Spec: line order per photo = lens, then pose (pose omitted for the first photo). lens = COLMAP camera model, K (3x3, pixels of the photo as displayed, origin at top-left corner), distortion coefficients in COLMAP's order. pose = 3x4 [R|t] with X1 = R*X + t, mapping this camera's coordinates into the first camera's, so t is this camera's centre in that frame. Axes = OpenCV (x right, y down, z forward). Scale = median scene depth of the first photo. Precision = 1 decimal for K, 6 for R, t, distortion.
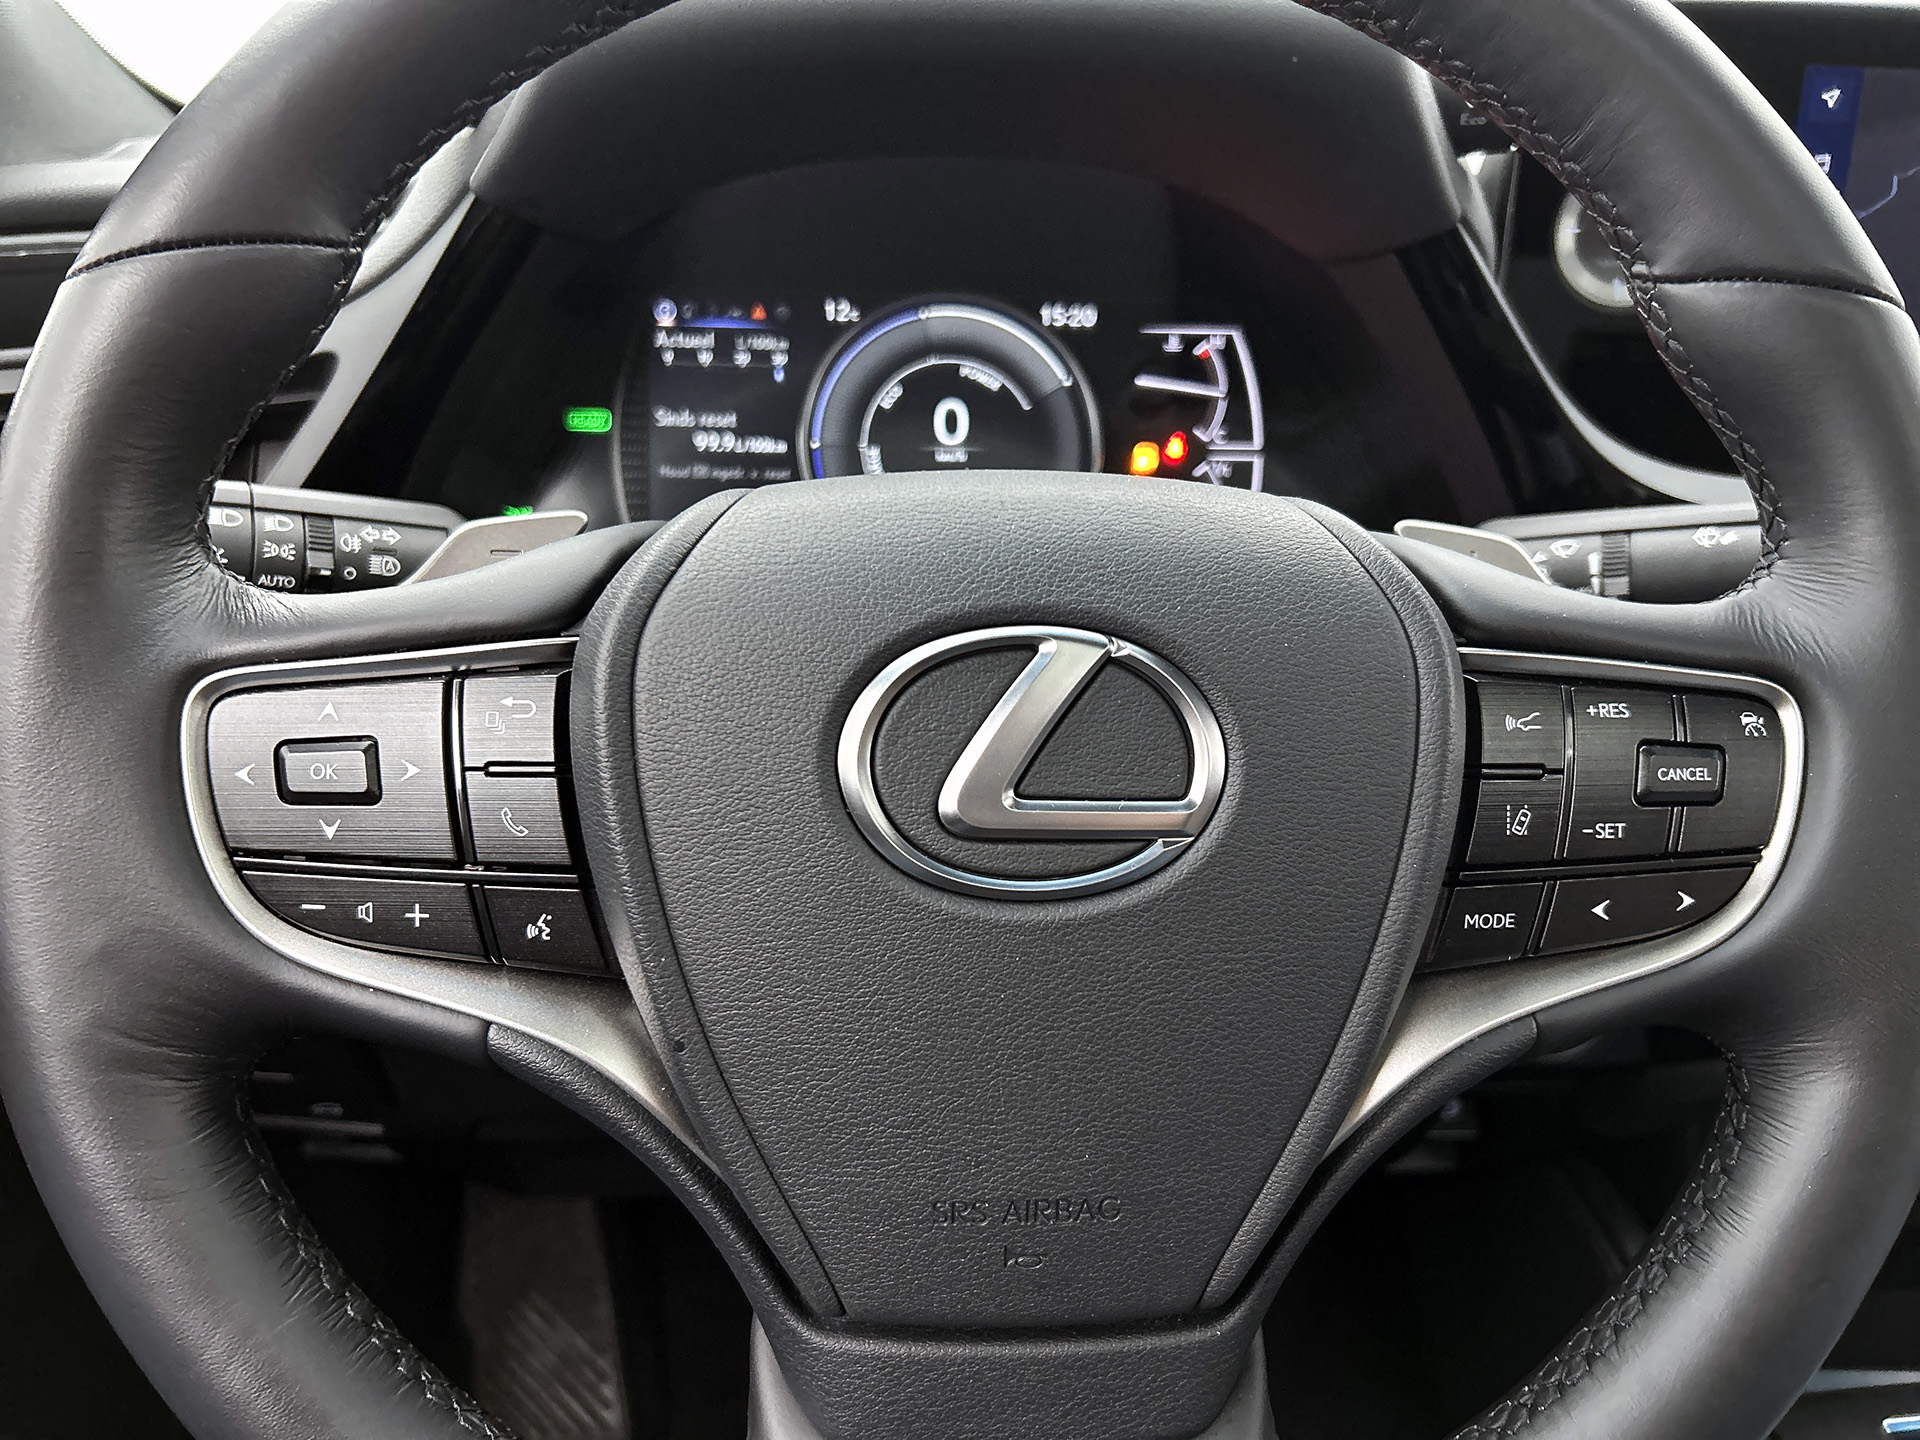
lens RADIAL K [[1533.1, 0, 960.0], [0, 1533.1, 720.0], [0, 0, 1]] dist [-0.019473, -0.010799]
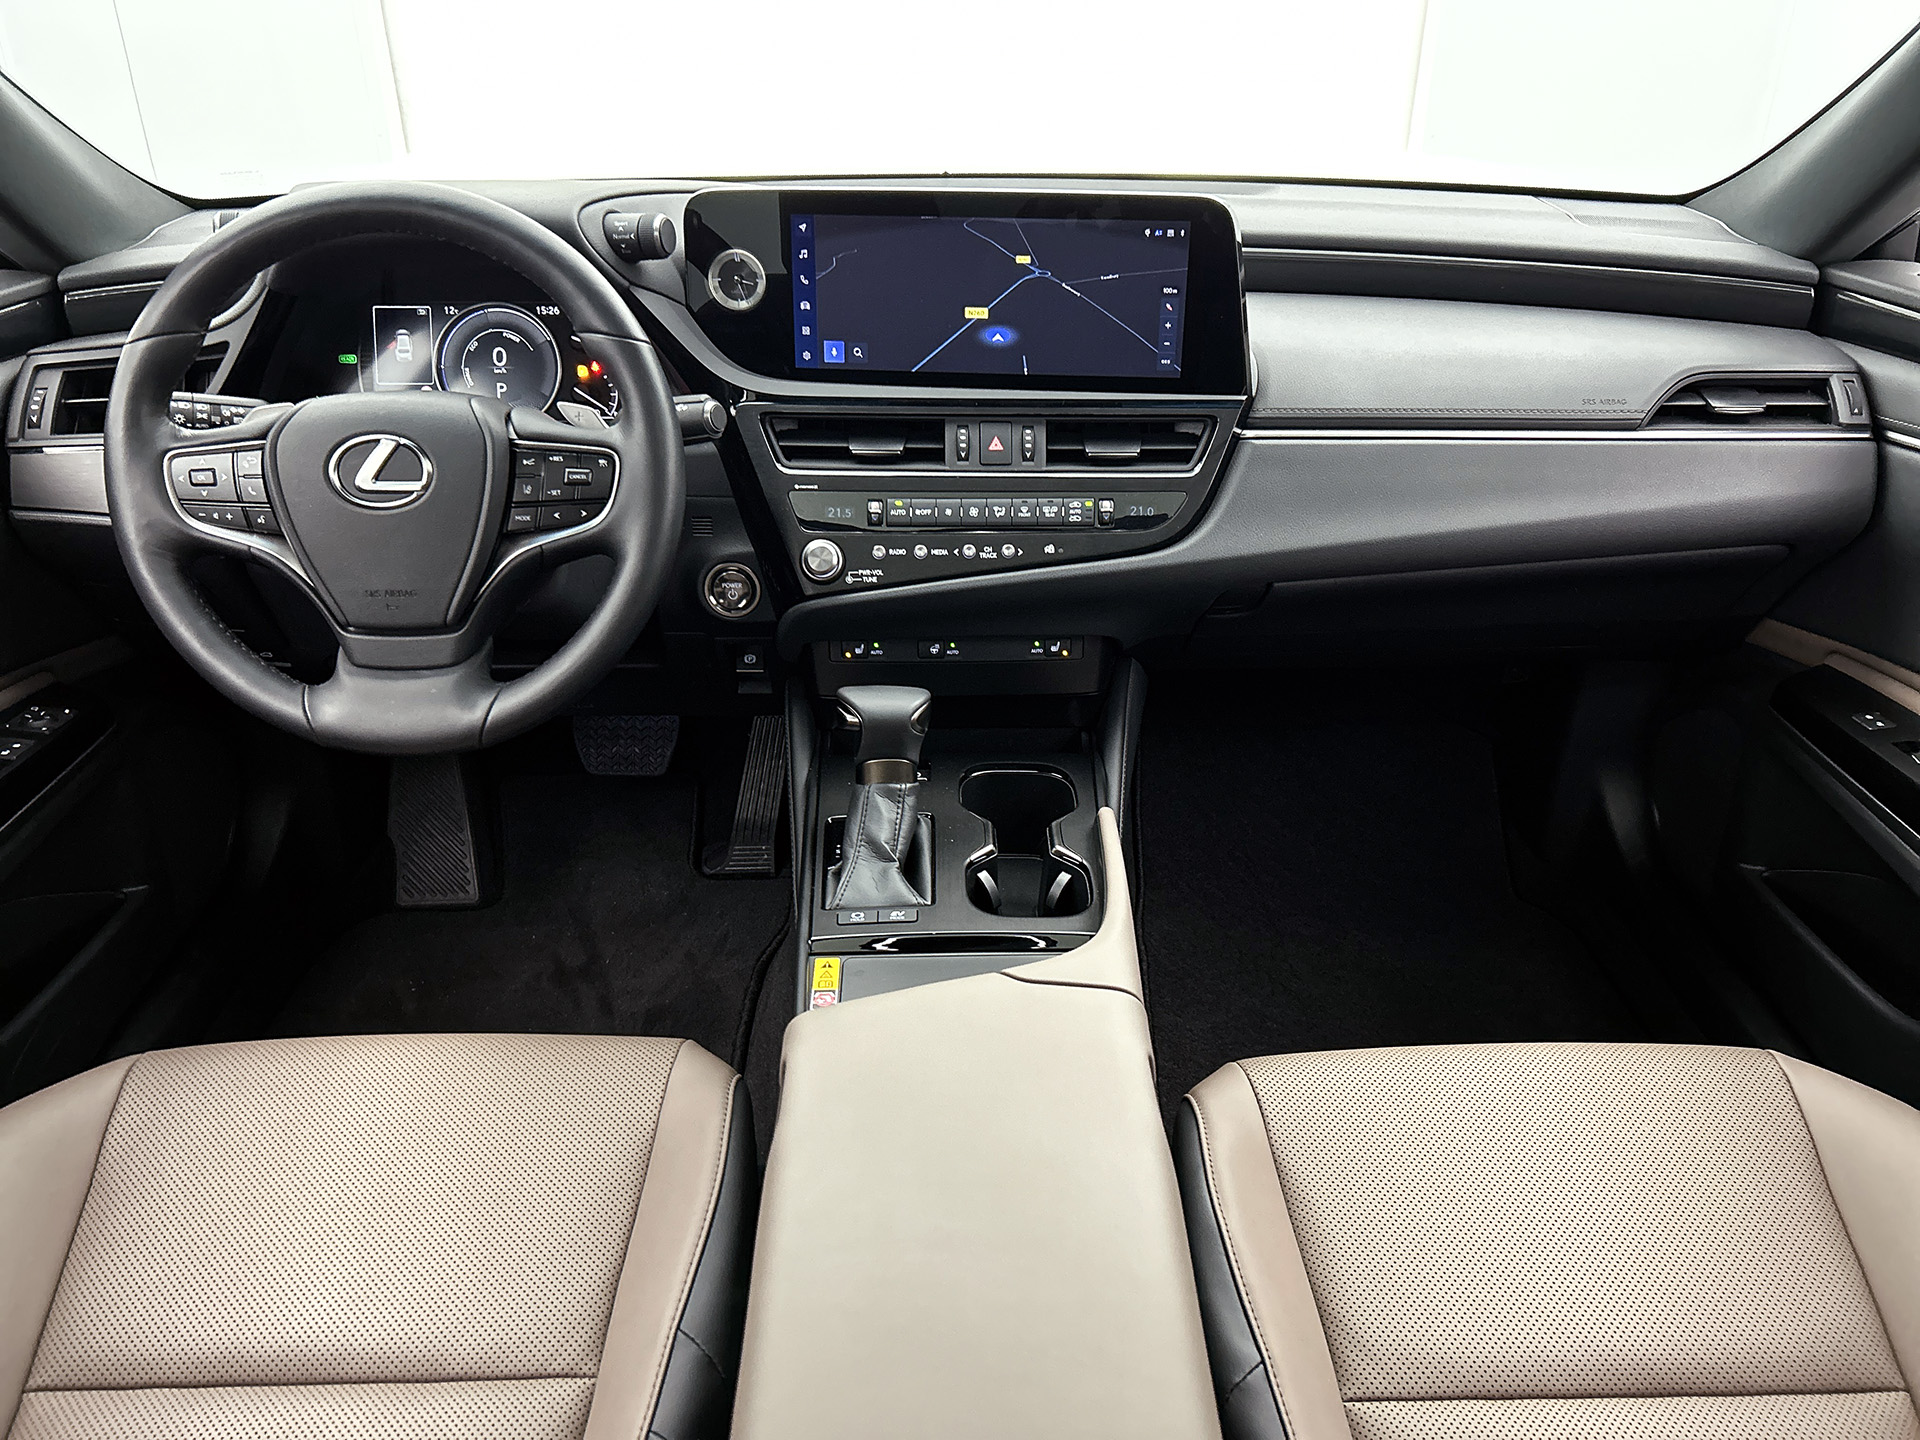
lens RADIAL K [[1453.6, 0, 981.4], [0, 1453.6, 764.7], [0, 0, 1]] dist [0.023148, -0.005531]
pose [[0.997877, 0.001776, -0.065096, 1.222015], [0.007383, 0.990096, 0.140200, 0.171183], [0.064700, -0.140383, 0.987981, -1.784152]]
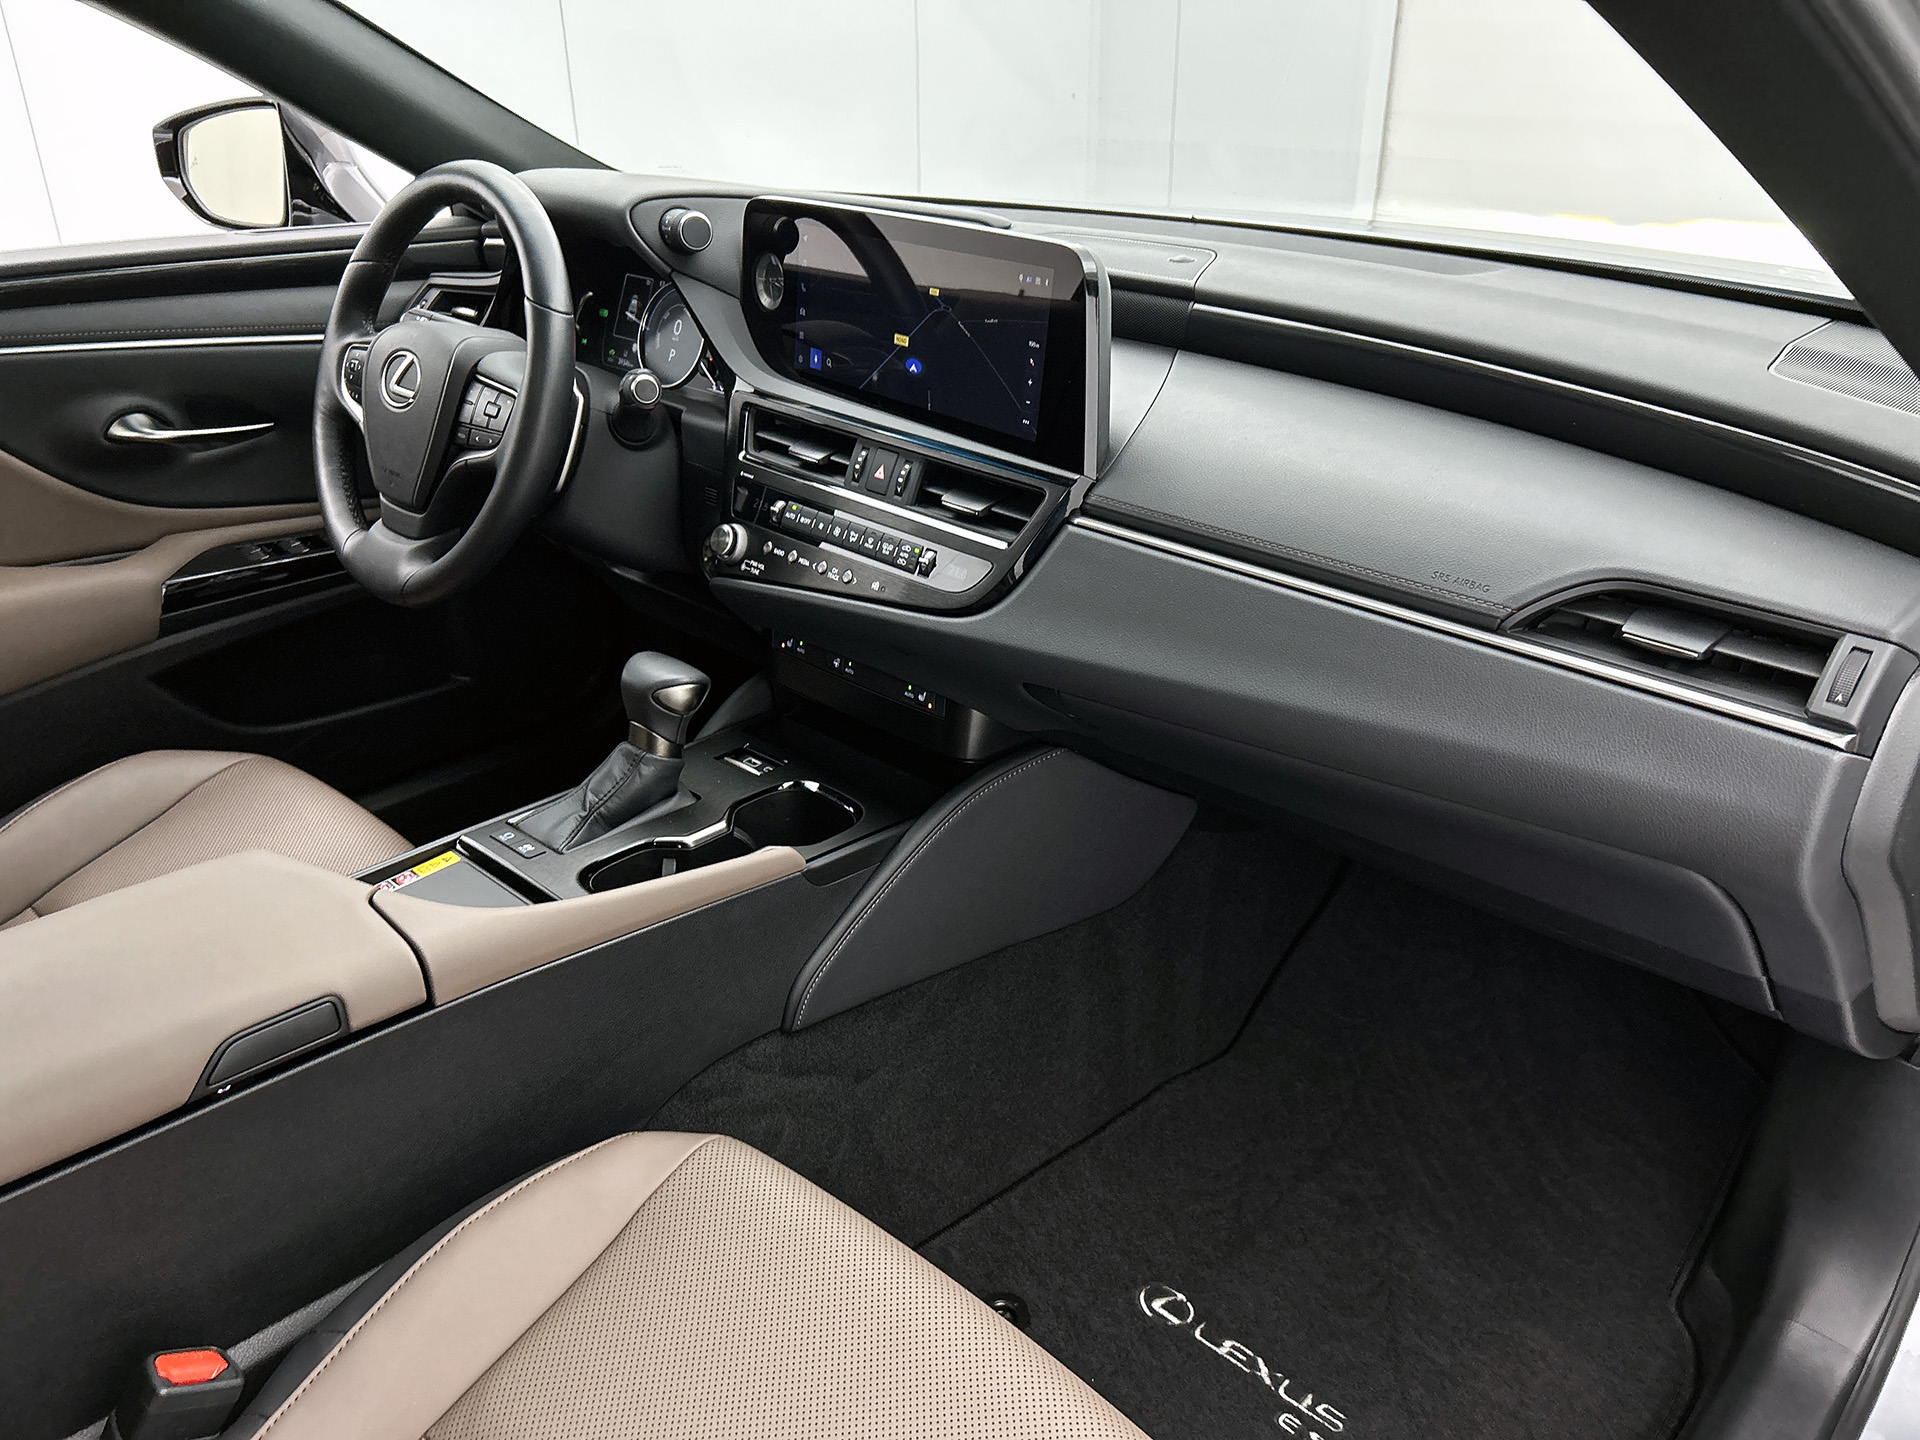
lens RADIAL K [[1451.3, 0, 961.9], [0, 1451.3, 733.4], [0, 0, 1]] dist [0.027842, -0.006681]
pose [[0.665448, 0.299690, -0.683641, 3.279260], [-0.247008, 0.952675, 0.177192, -0.112969], [0.704390, 0.050953, 0.707982, -0.687191]]
